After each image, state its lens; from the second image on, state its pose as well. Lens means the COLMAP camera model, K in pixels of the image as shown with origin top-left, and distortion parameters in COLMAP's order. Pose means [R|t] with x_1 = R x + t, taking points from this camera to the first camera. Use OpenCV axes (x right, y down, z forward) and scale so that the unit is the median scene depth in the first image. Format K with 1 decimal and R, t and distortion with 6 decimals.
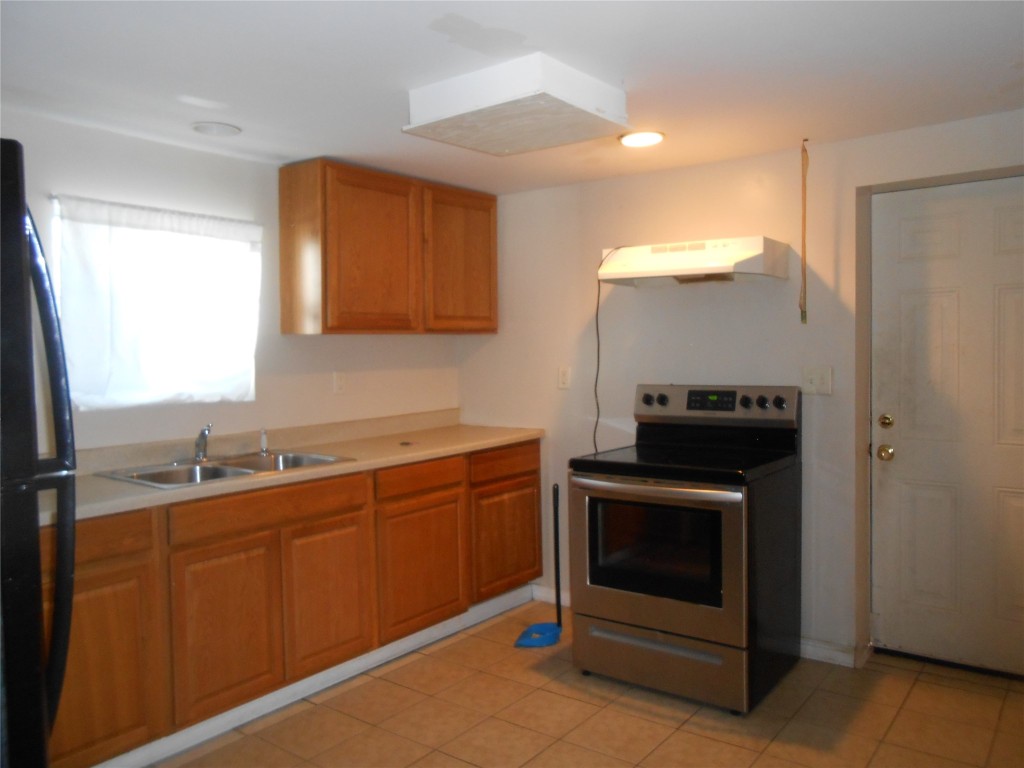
lens RADIAL K [[792.0, 0, 515.8], [0, 792.0, 380.6], [0, 0, 1]] dist [-0.034913, 0.057022]
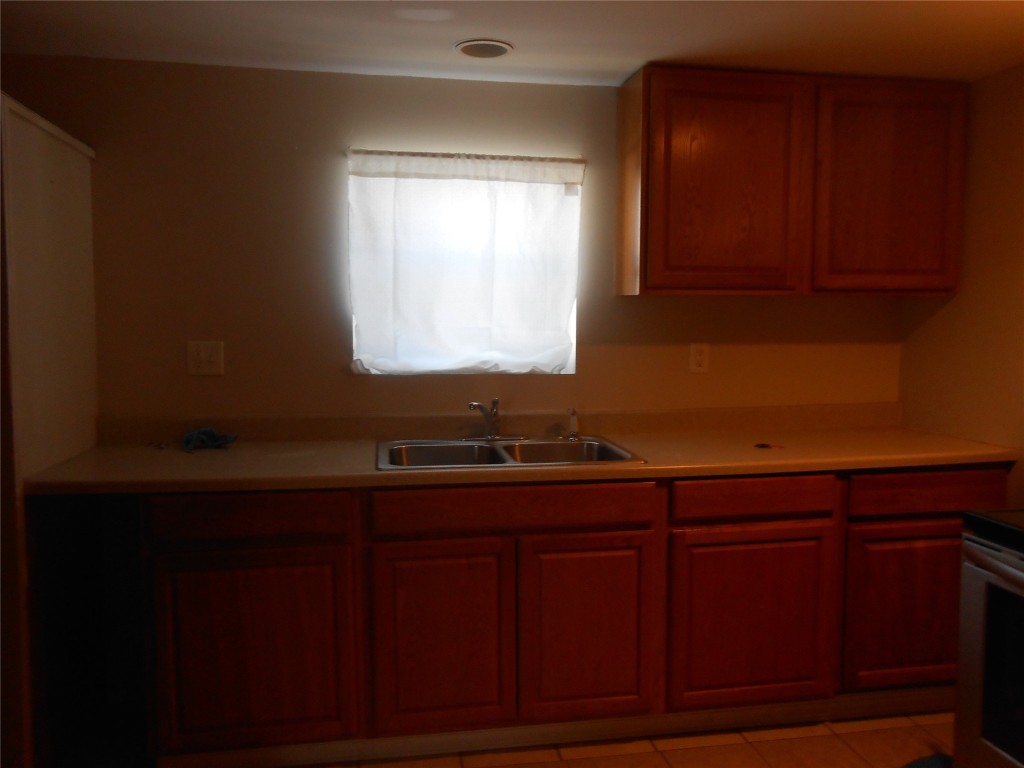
lens RADIAL K [[792.0, 0, 508.7], [0, 792.0, 385.5], [0, 0, 1]] dist [-0.034913, 0.057022]
pose [[0.735616, 0.074272, -0.673314, 0.201575], [-0.039560, 0.996985, 0.066756, -0.017693], [0.676242, -0.022471, 0.736336, 0.354222]]
